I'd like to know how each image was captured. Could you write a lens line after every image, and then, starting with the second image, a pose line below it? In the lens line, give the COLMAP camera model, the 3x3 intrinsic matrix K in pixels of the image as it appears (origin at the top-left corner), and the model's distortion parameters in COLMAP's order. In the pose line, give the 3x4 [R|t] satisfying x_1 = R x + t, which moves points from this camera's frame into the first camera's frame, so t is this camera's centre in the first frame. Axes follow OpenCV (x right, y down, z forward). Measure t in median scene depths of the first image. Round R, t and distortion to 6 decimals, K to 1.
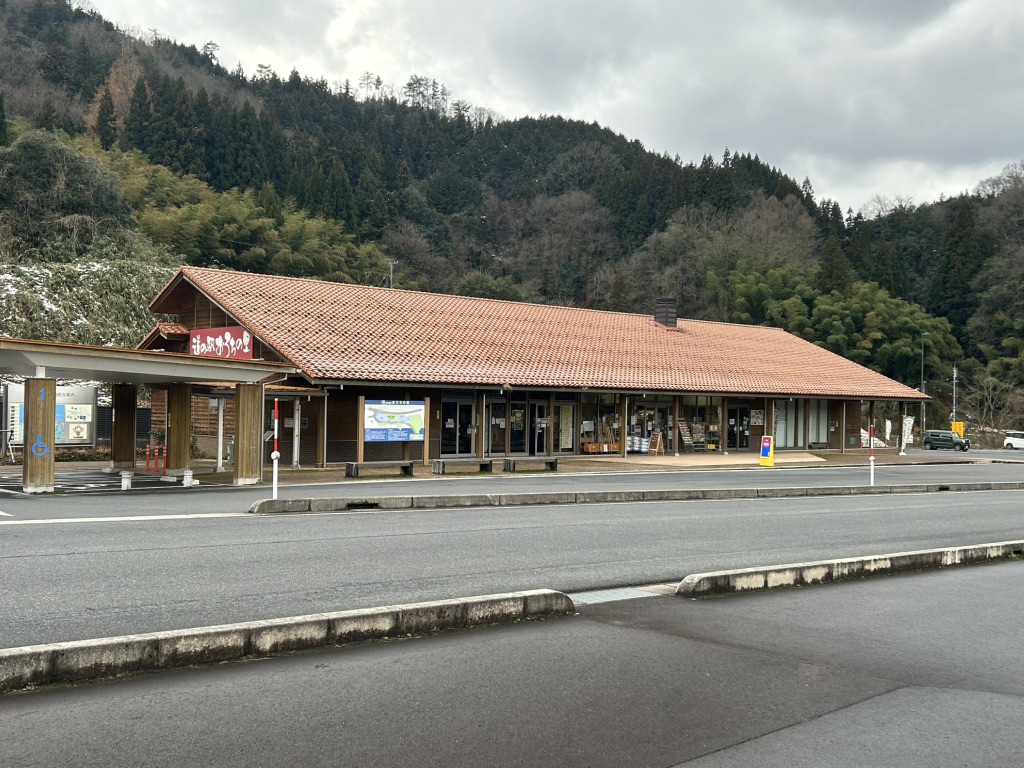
lens RADIAL K [[1062.3, 0, 512.0], [0, 1062.3, 384.0], [0, 0, 1]] dist [0.005838, -0.010894]
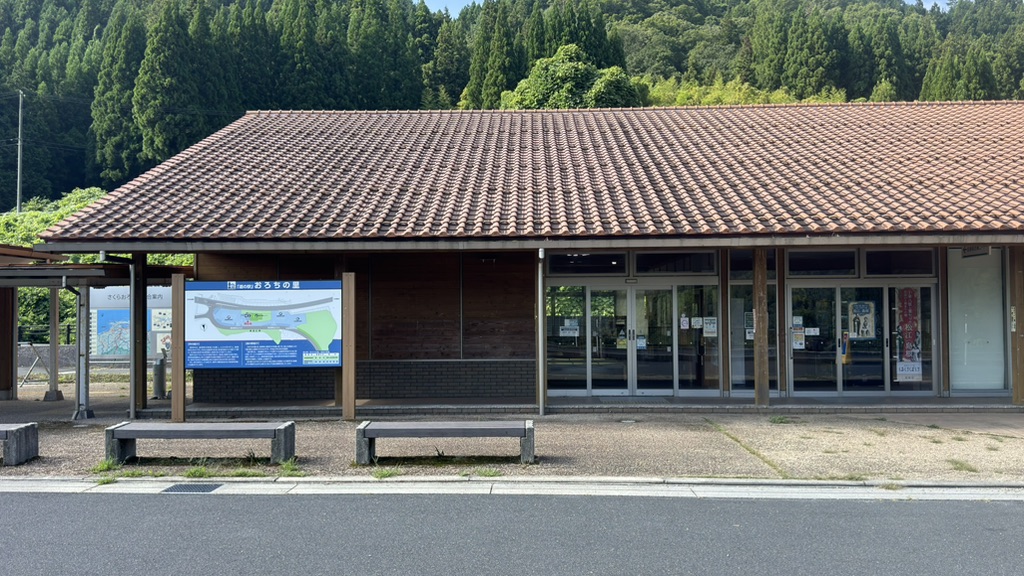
lens RADIAL K [[828.9, 0, 514.7], [0, 828.9, 291.7], [0, 0, 1]] dist [0.155559, -0.275092]
pose [[0.729209, -0.035905, -0.683348, 0.032014], [0.031570, 0.999324, -0.018818, 0.004303], [0.683562, -0.007851, 0.729850, 0.112643]]
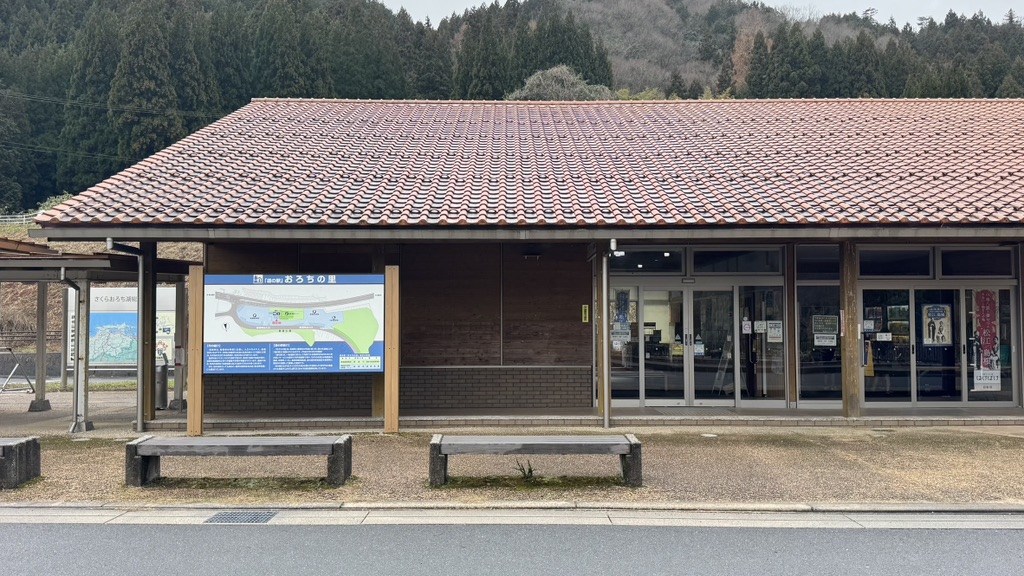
lens RADIAL K [[828.9, 0, 514.7], [0, 828.9, 291.7], [0, 0, 1]] dist [0.155559, -0.275092]
pose [[0.750694, -0.041775, -0.659329, 0.024086], [0.026805, 0.999103, -0.032783, 0.004939], [0.660107, 0.006936, 0.751140, 0.113613]]
